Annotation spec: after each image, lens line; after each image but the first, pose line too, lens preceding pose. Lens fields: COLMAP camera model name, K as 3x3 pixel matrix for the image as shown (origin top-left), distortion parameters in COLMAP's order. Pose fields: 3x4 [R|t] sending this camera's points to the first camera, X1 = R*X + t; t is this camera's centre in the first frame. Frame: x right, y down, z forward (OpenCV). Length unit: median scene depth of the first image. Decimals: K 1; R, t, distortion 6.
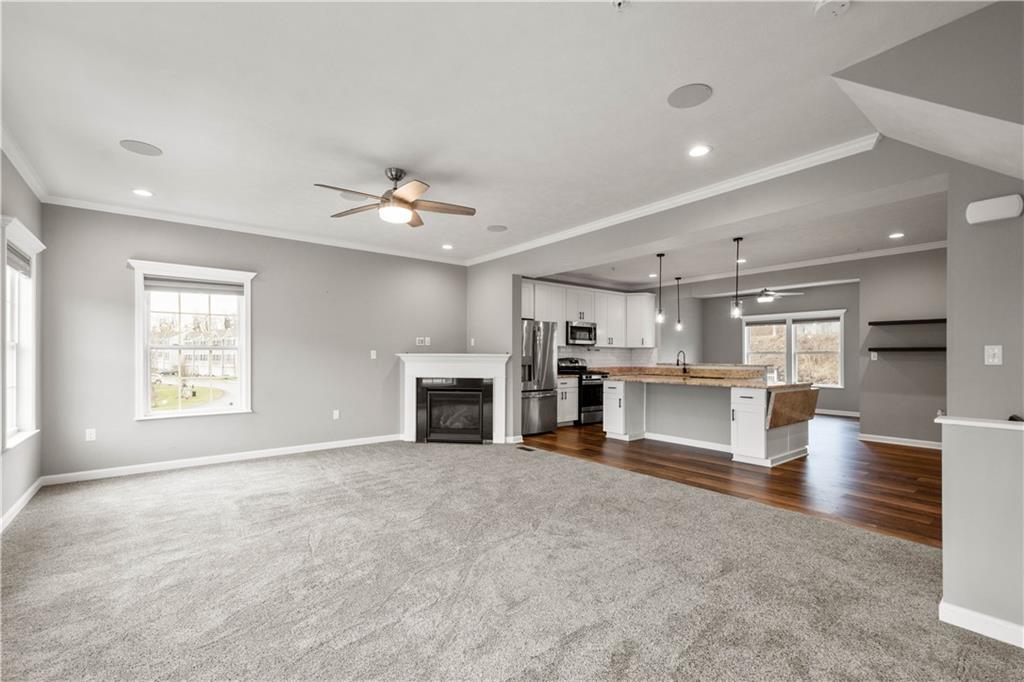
lens RADIAL K [[452.0, 0, 516.2], [0, 452.0, 360.6], [0, 0, 1]] dist [0.019323, 0.000015]
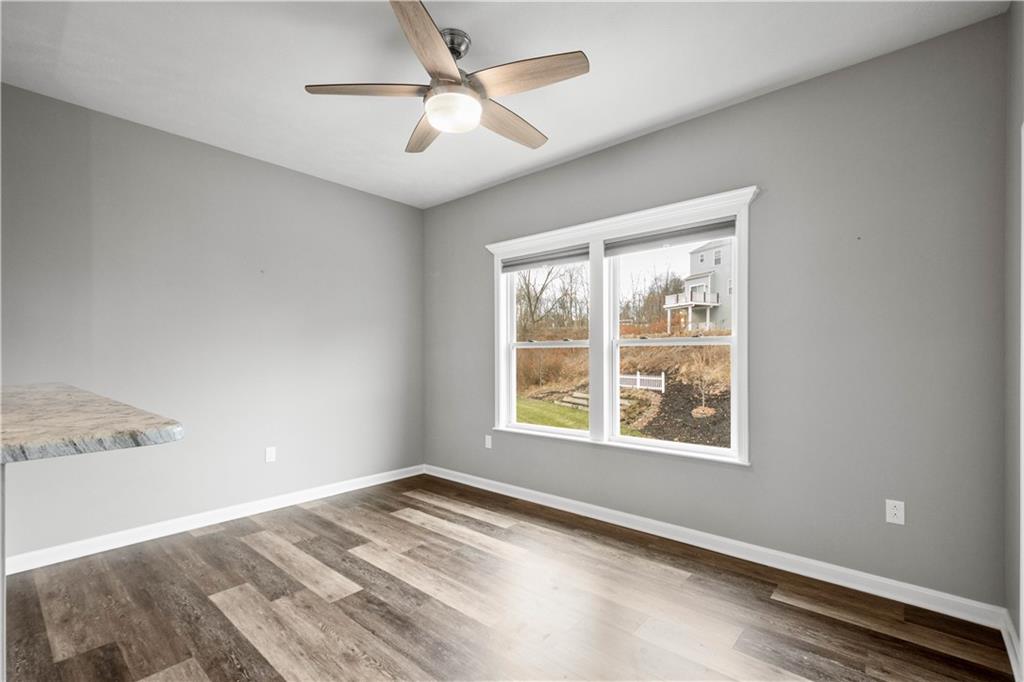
lens RADIAL K [[452.0, 0, 516.2], [0, 452.0, 360.6], [0, 0, 1]] dist [0.019323, 0.000015]
pose [[0.984989, -0.003835, 0.172575, 0.612051], [0.003878, 0.999992, 0.000085, -0.006766], [-0.172574, 0.000586, 0.984996, 0.866726]]
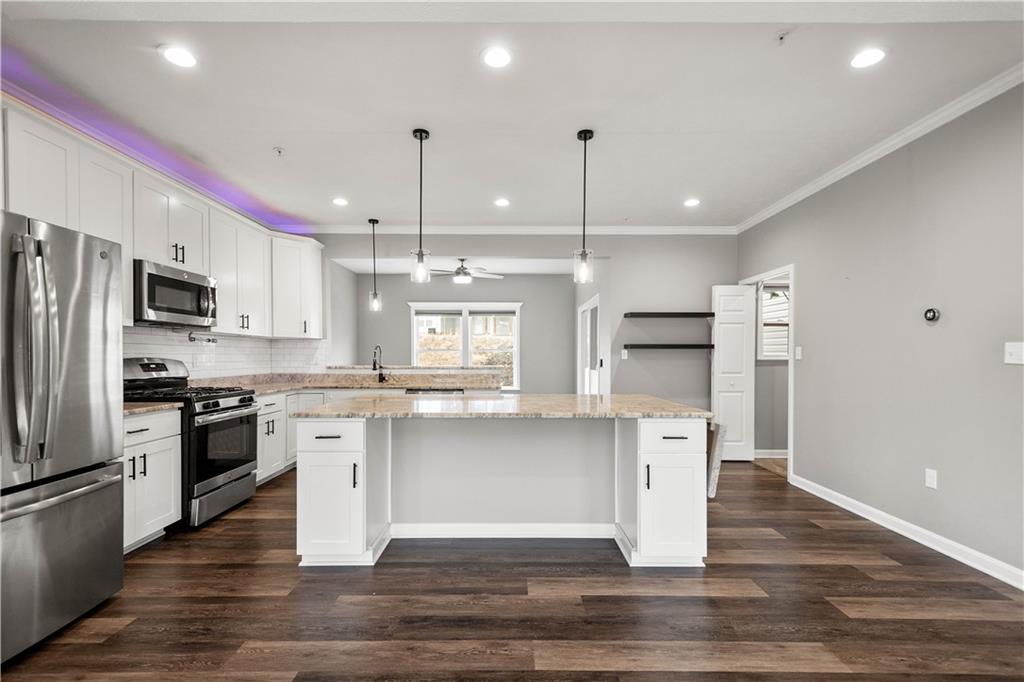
lens RADIAL K [[446.8, 0, 508.1], [0, 446.8, 361.5], [0, 0, 1]] dist [0.007472, 0.000061]
pose [[0.619158, -0.010311, 0.785198, 0.010506], [0.006413, 0.999947, 0.008074, -0.003953], [-0.785240, 0.000037, 0.619192, 0.549694]]
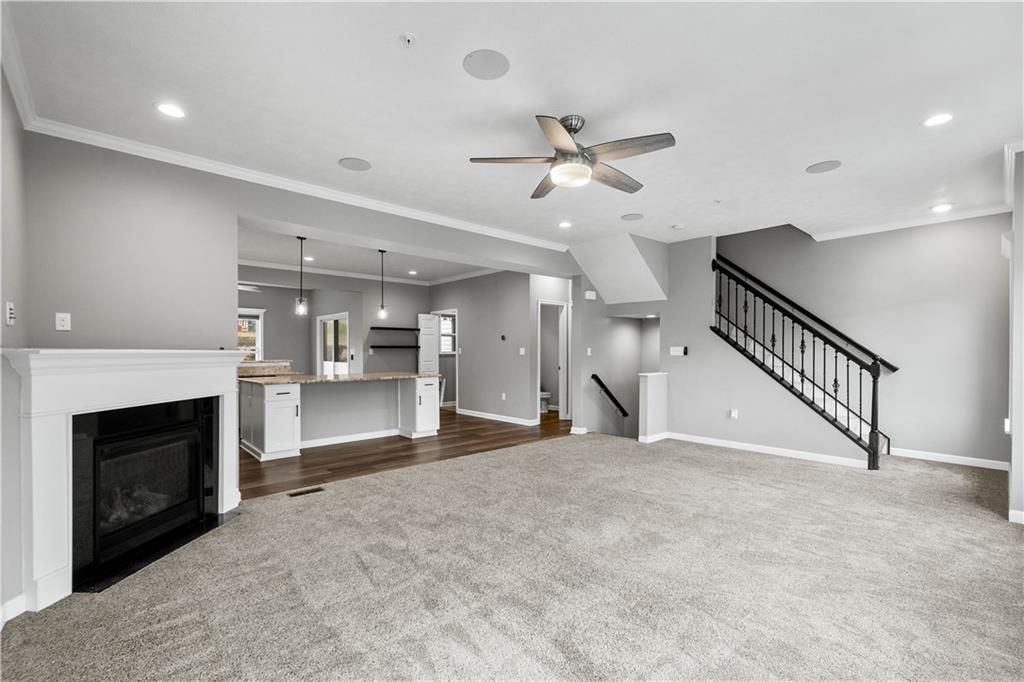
lens RADIAL K [[452.0, 0, 516.2], [0, 452.0, 360.6], [0, 0, 1]] dist [0.019323, 0.000015]
pose [[-0.081302, -0.023458, 0.996413, -0.505351], [0.010283, 0.999650, 0.024374, -0.009577], [-0.996636, 0.012228, -0.081033, 0.559710]]
